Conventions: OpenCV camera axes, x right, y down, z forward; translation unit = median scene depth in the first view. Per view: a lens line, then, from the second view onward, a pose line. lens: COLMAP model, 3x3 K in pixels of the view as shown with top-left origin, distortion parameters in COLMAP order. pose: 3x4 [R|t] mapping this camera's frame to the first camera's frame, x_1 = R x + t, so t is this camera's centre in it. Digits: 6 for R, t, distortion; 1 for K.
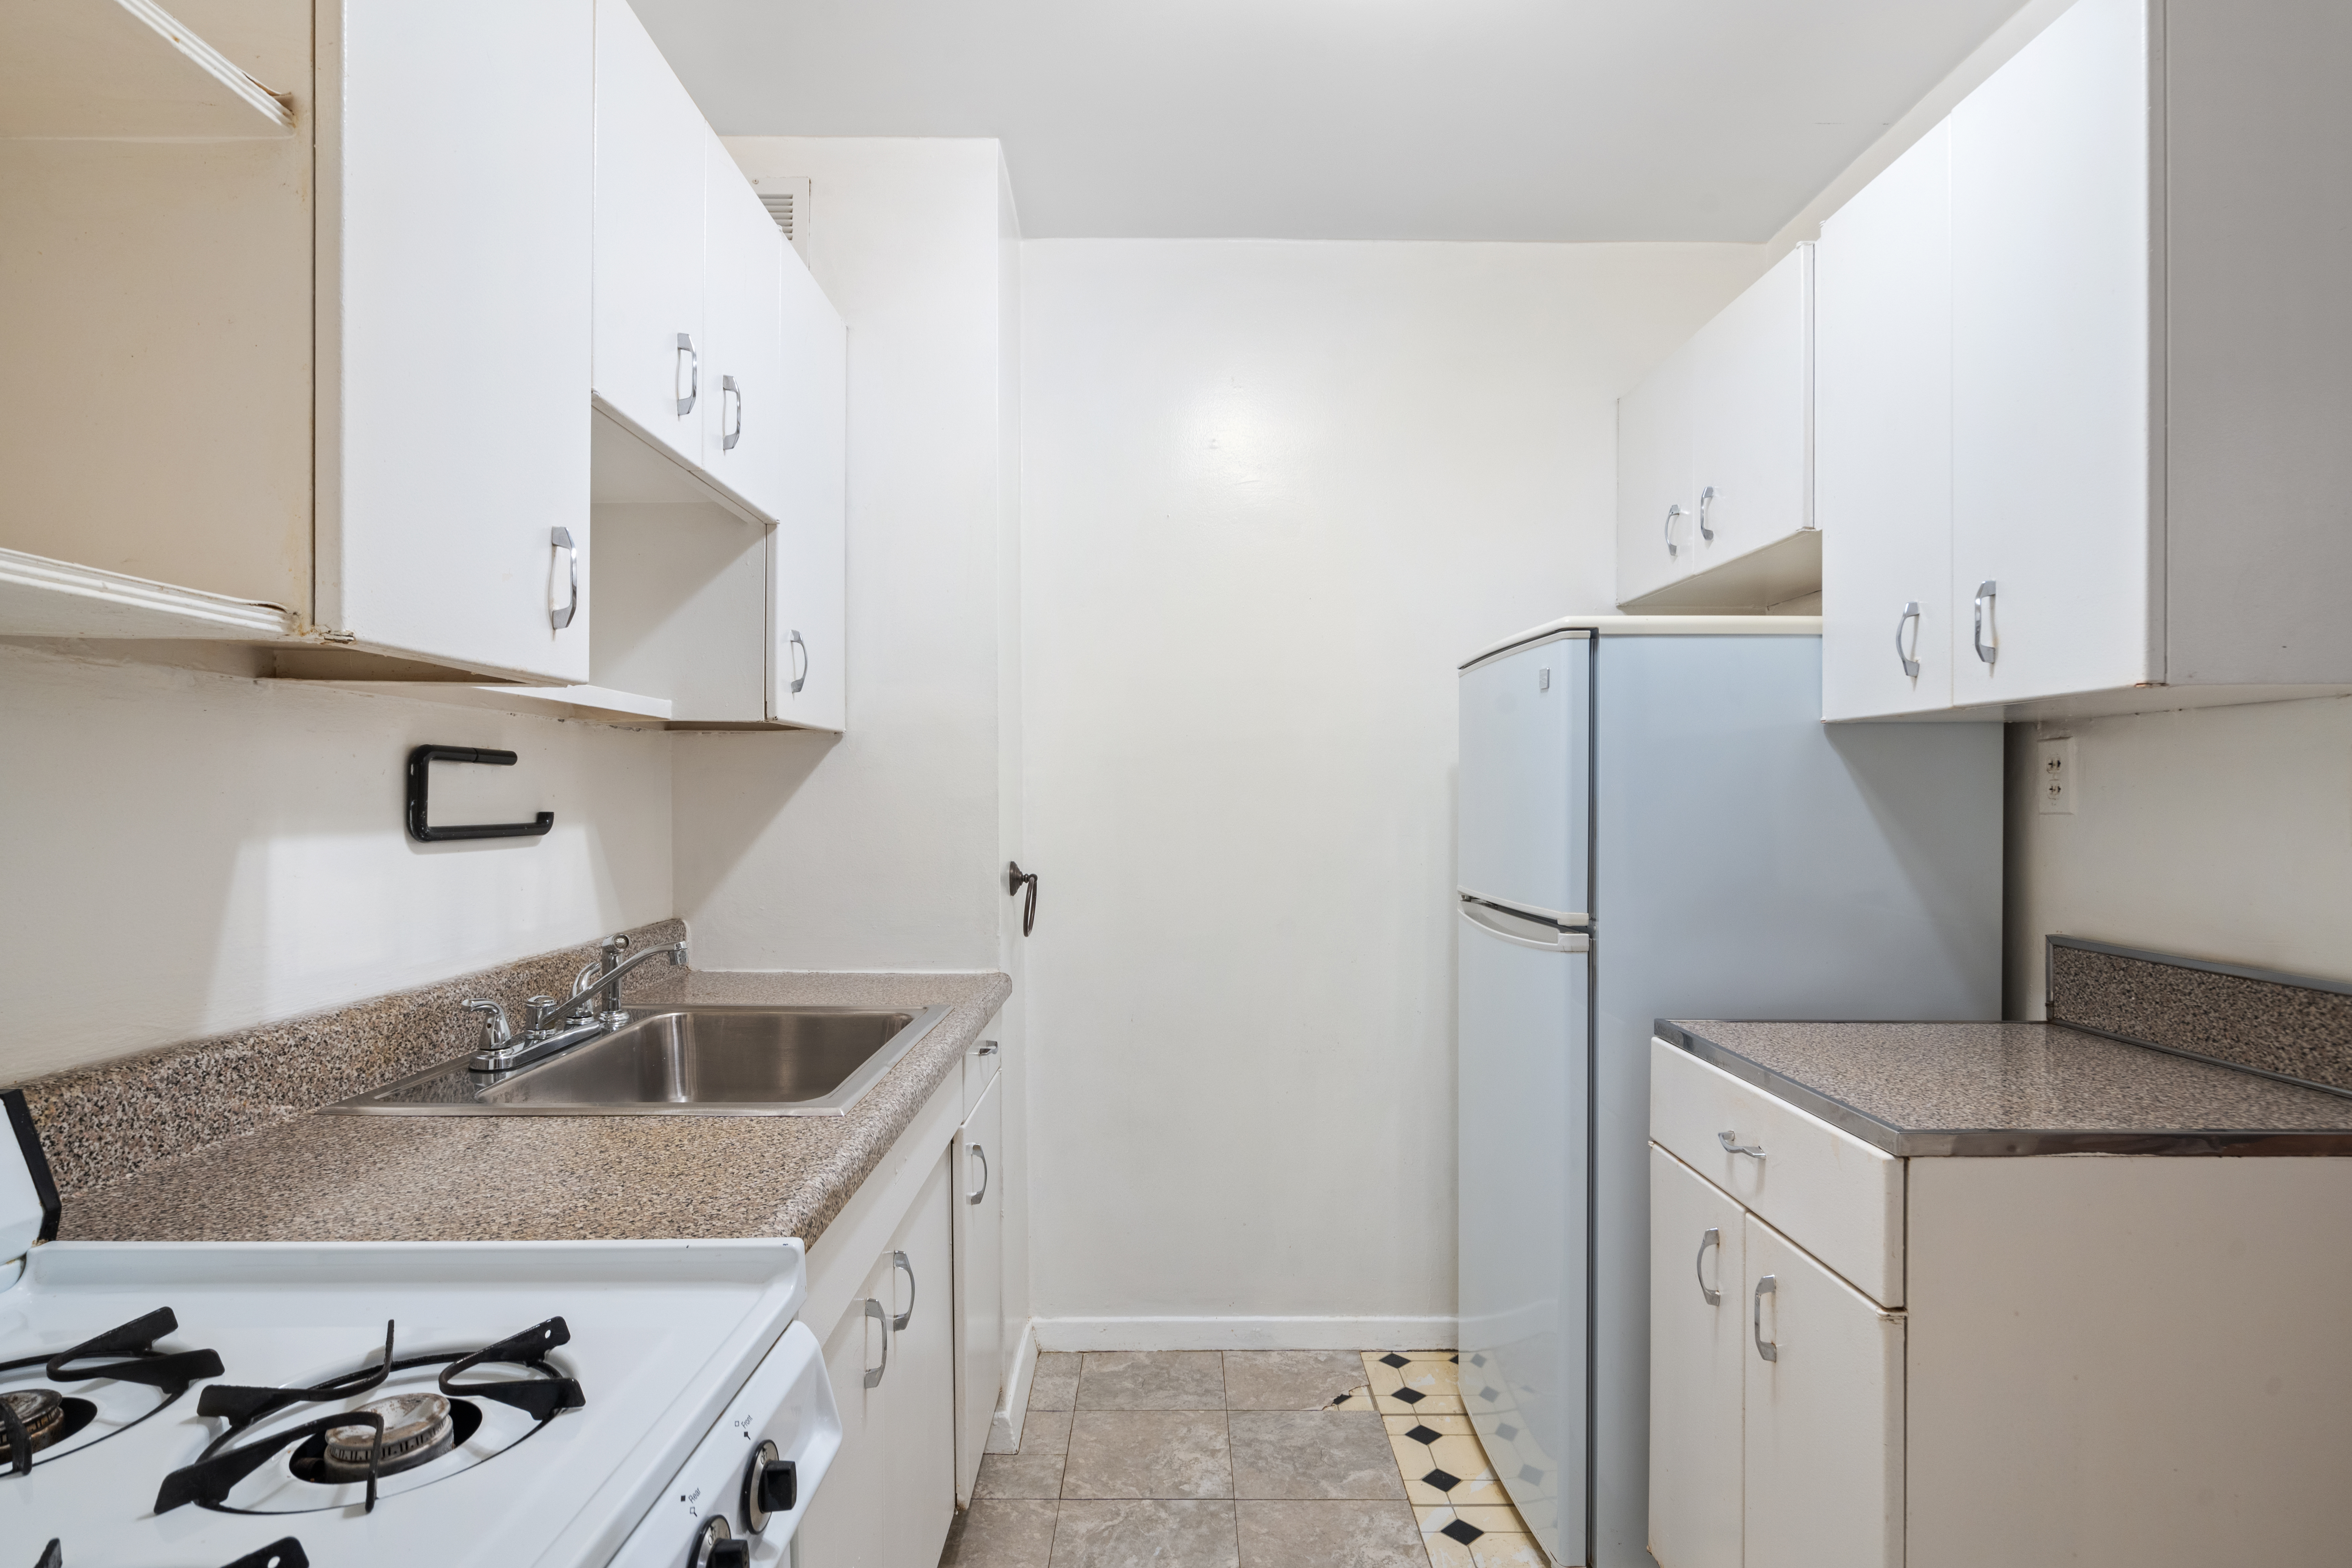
lens RADIAL K [[1137.1, 0, 1182.6], [0, 1137.1, 789.5], [0, 0, 1]] dist [-0.014728, 0.000991]
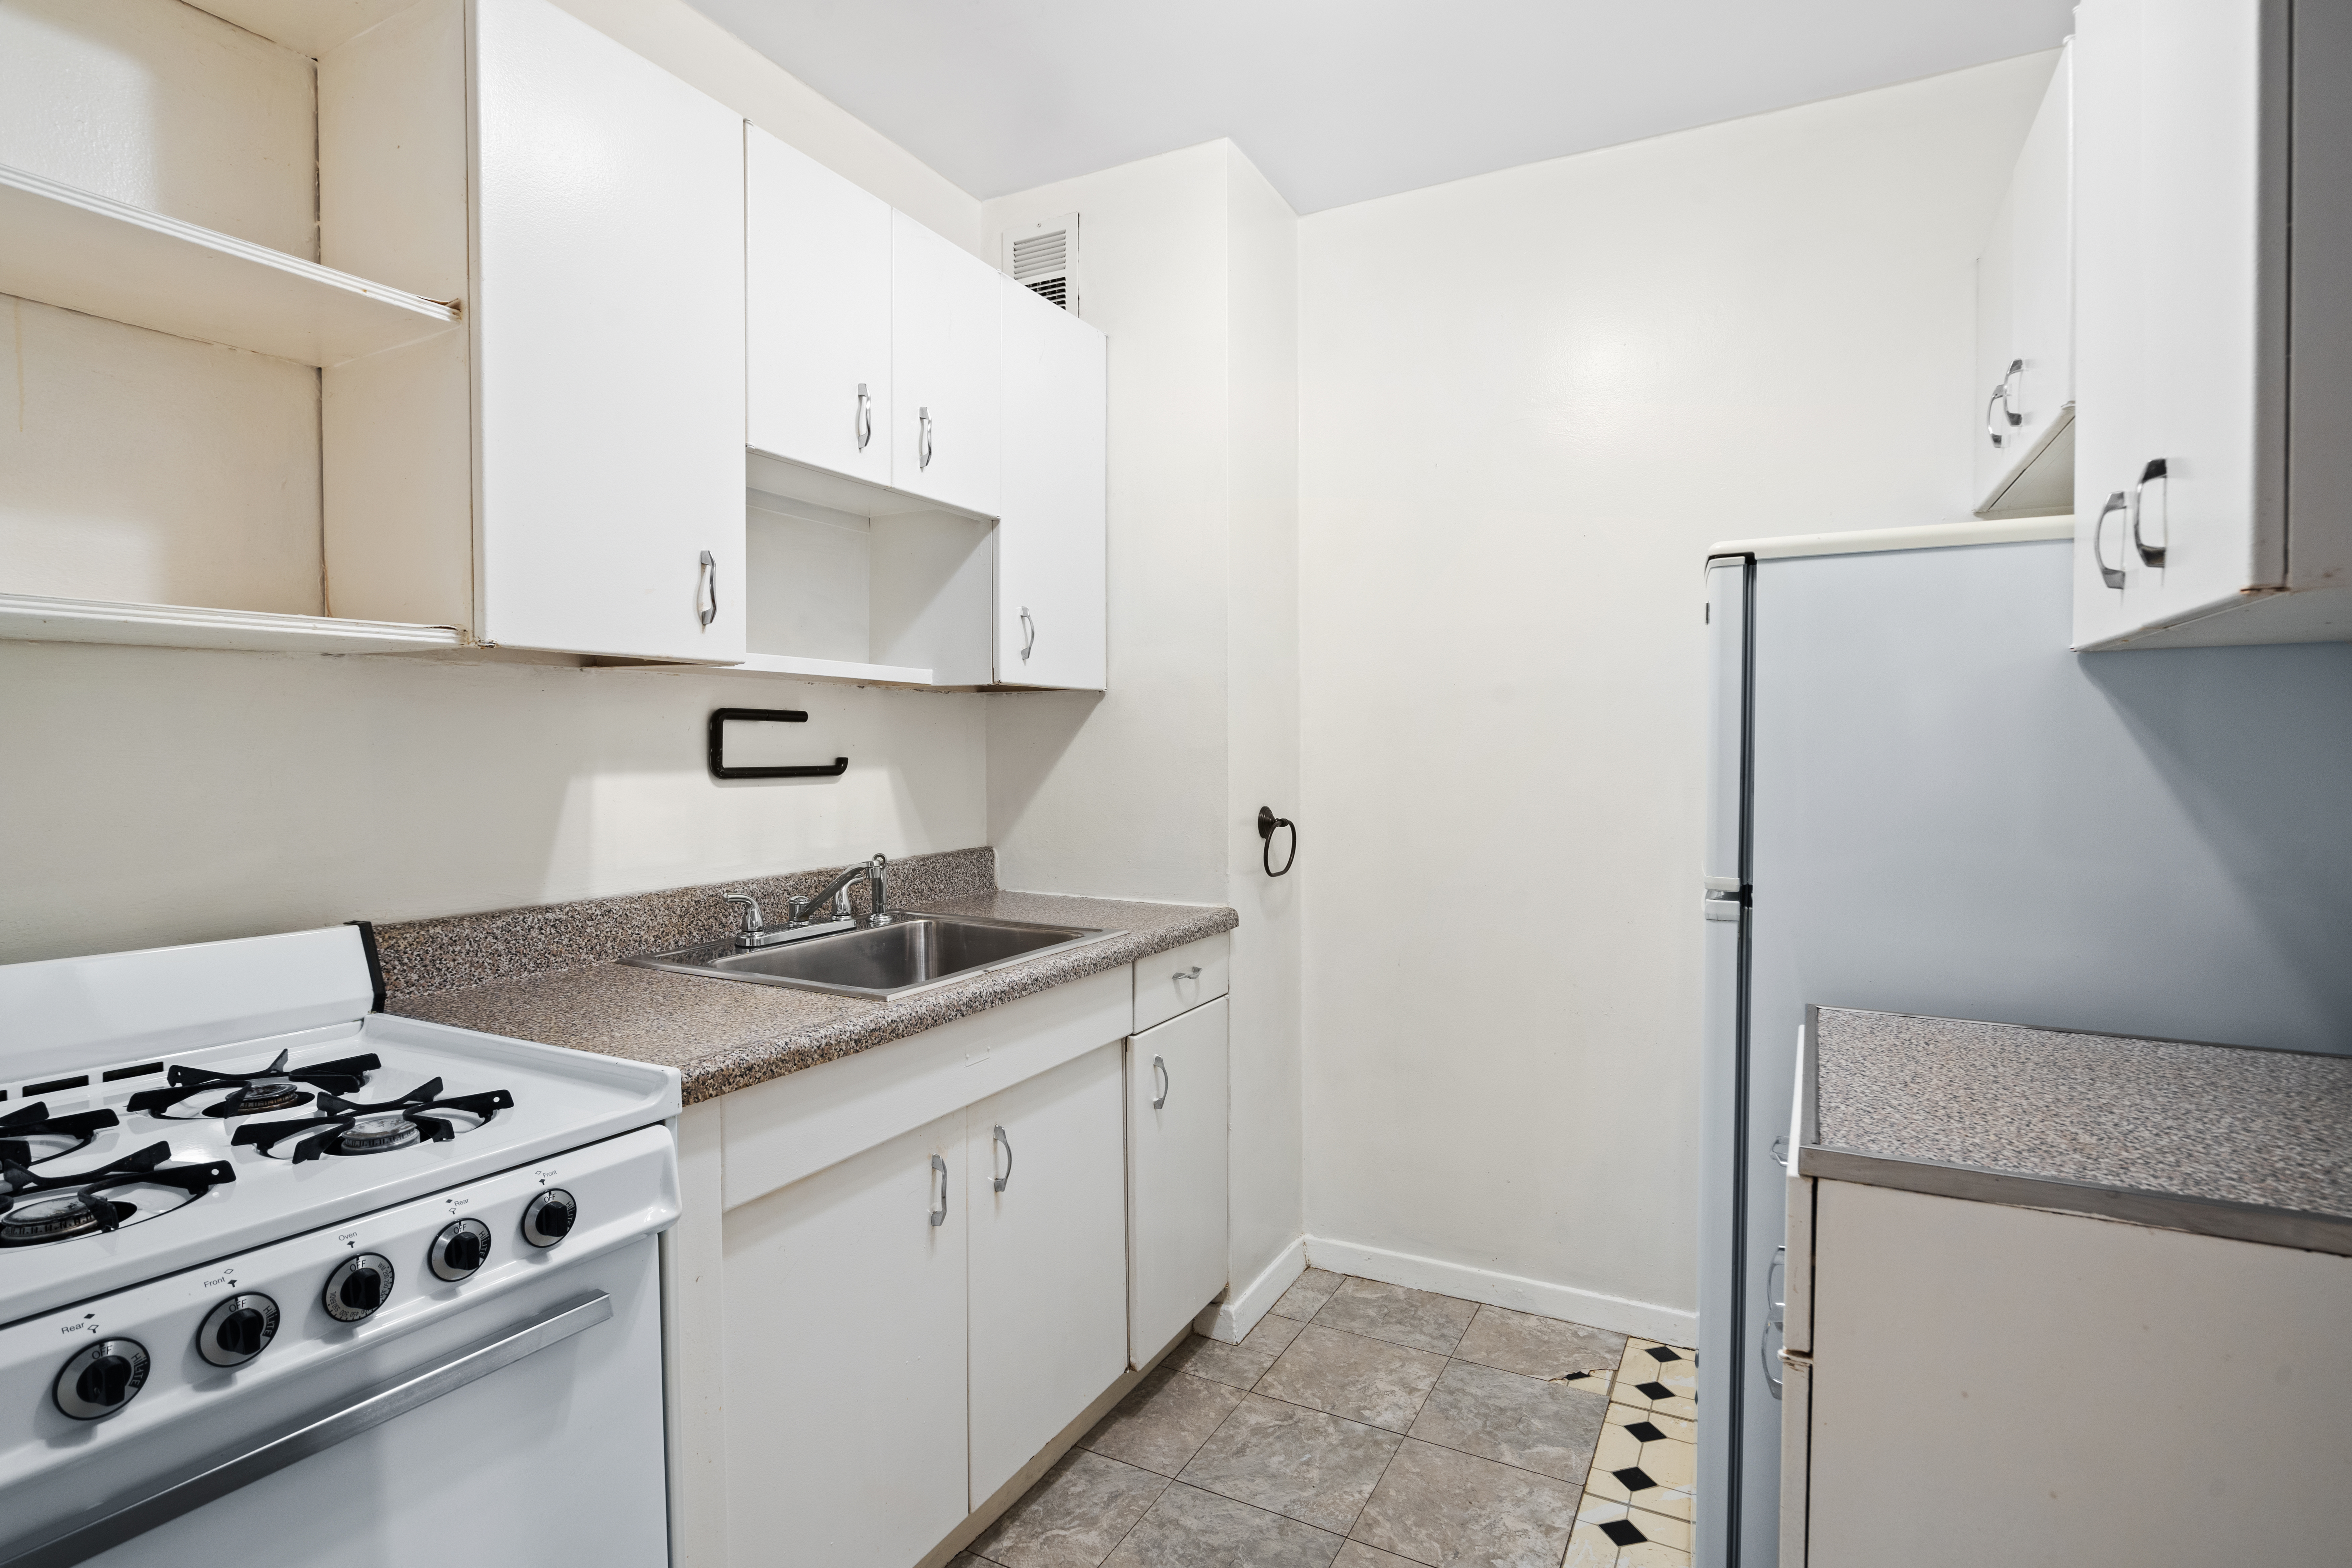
lens RADIAL K [[1137.1, 0, 1255.1], [0, 1137.1, 760.4], [0, 0, 1]] dist [-0.014728, 0.000991]
pose [[0.891598, 0.004813, -0.452803, 0.420126], [0.003982, 0.999822, 0.018469, -0.000007], [0.452811, -0.018270, 0.891419, 0.044832]]
